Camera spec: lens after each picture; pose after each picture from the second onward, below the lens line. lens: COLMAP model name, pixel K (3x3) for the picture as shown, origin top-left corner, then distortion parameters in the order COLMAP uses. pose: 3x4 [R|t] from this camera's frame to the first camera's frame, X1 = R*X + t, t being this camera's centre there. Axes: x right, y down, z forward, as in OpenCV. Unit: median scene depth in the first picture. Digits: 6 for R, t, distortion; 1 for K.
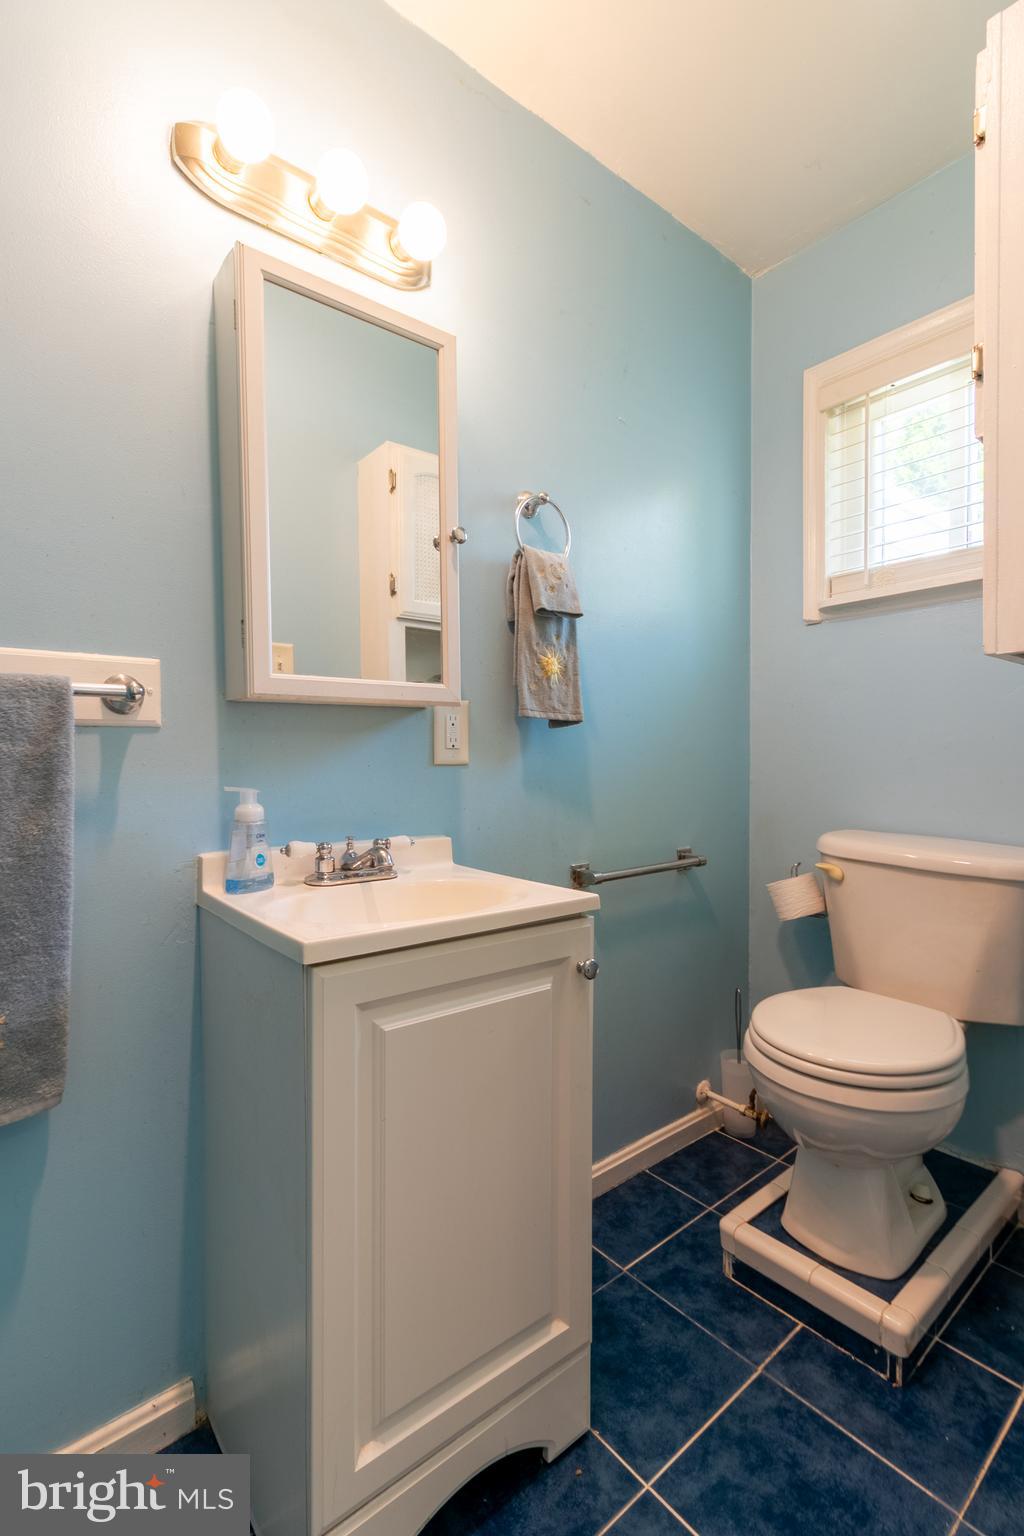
lens RADIAL K [[713.2, 0, 503.3], [0, 713.2, 769.8], [0, 0, 1]] dist [0.003855, 0.000329]
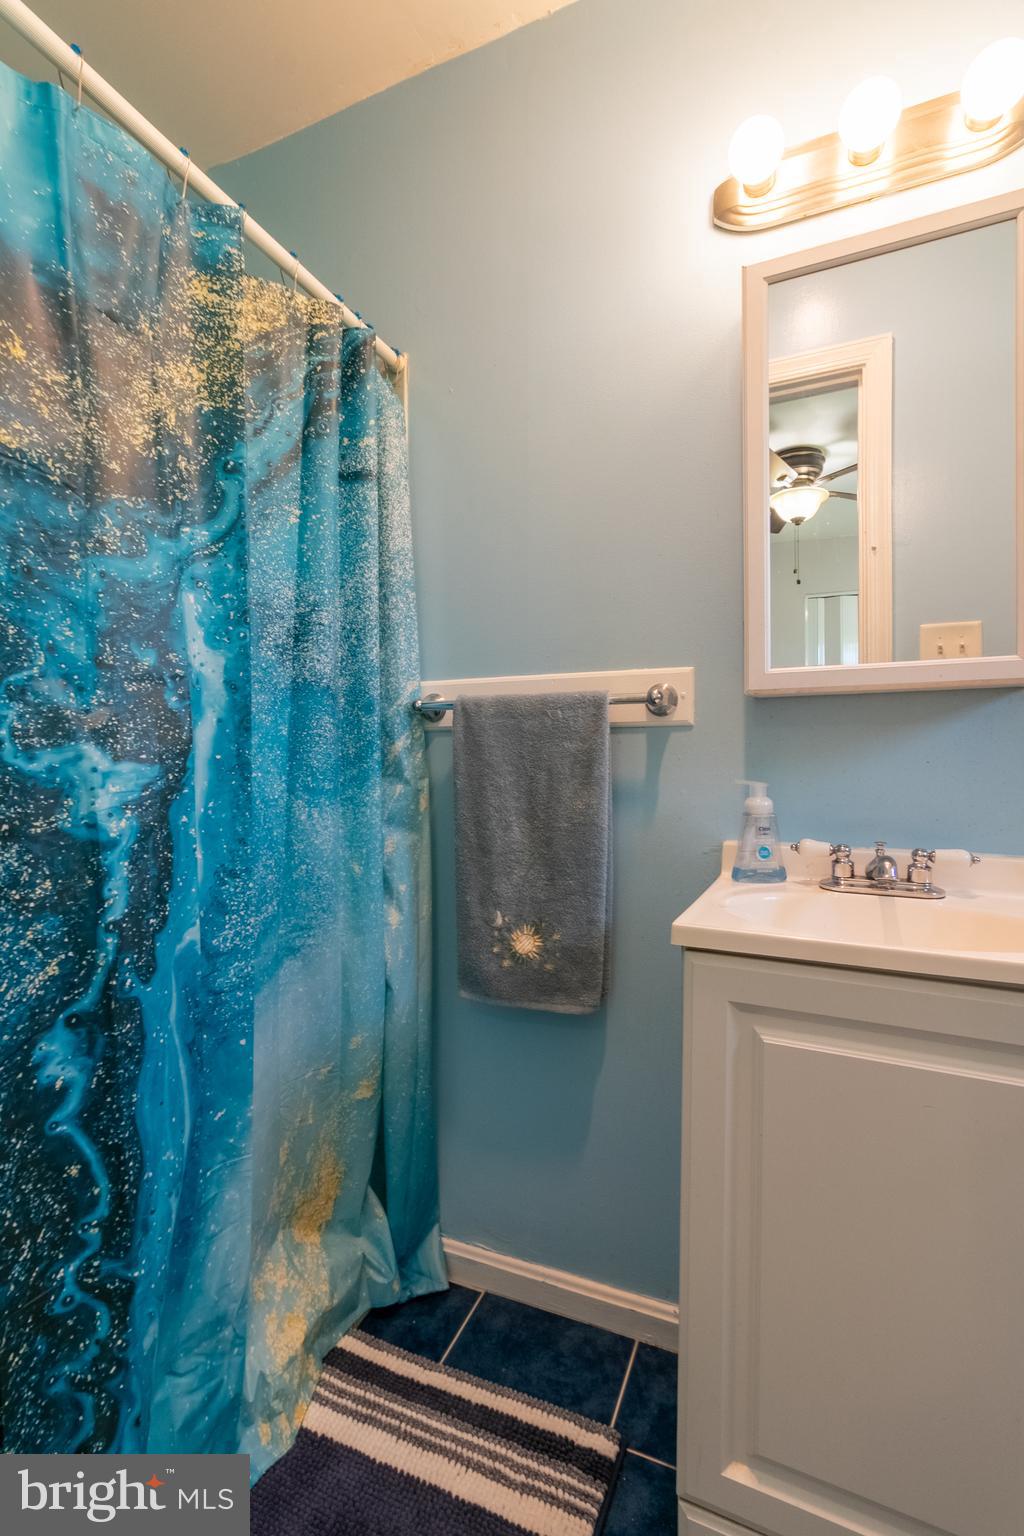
lens RADIAL K [[713.2, 0, 500.4], [0, 713.2, 757.2], [0, 0, 1]] dist [0.003855, 0.000329]
pose [[0.454252, 0.007284, -0.890843, 0.405630], [-0.018857, 0.999821, -0.001440, -0.001920], [0.890674, 0.017452, 0.454308, 0.201511]]
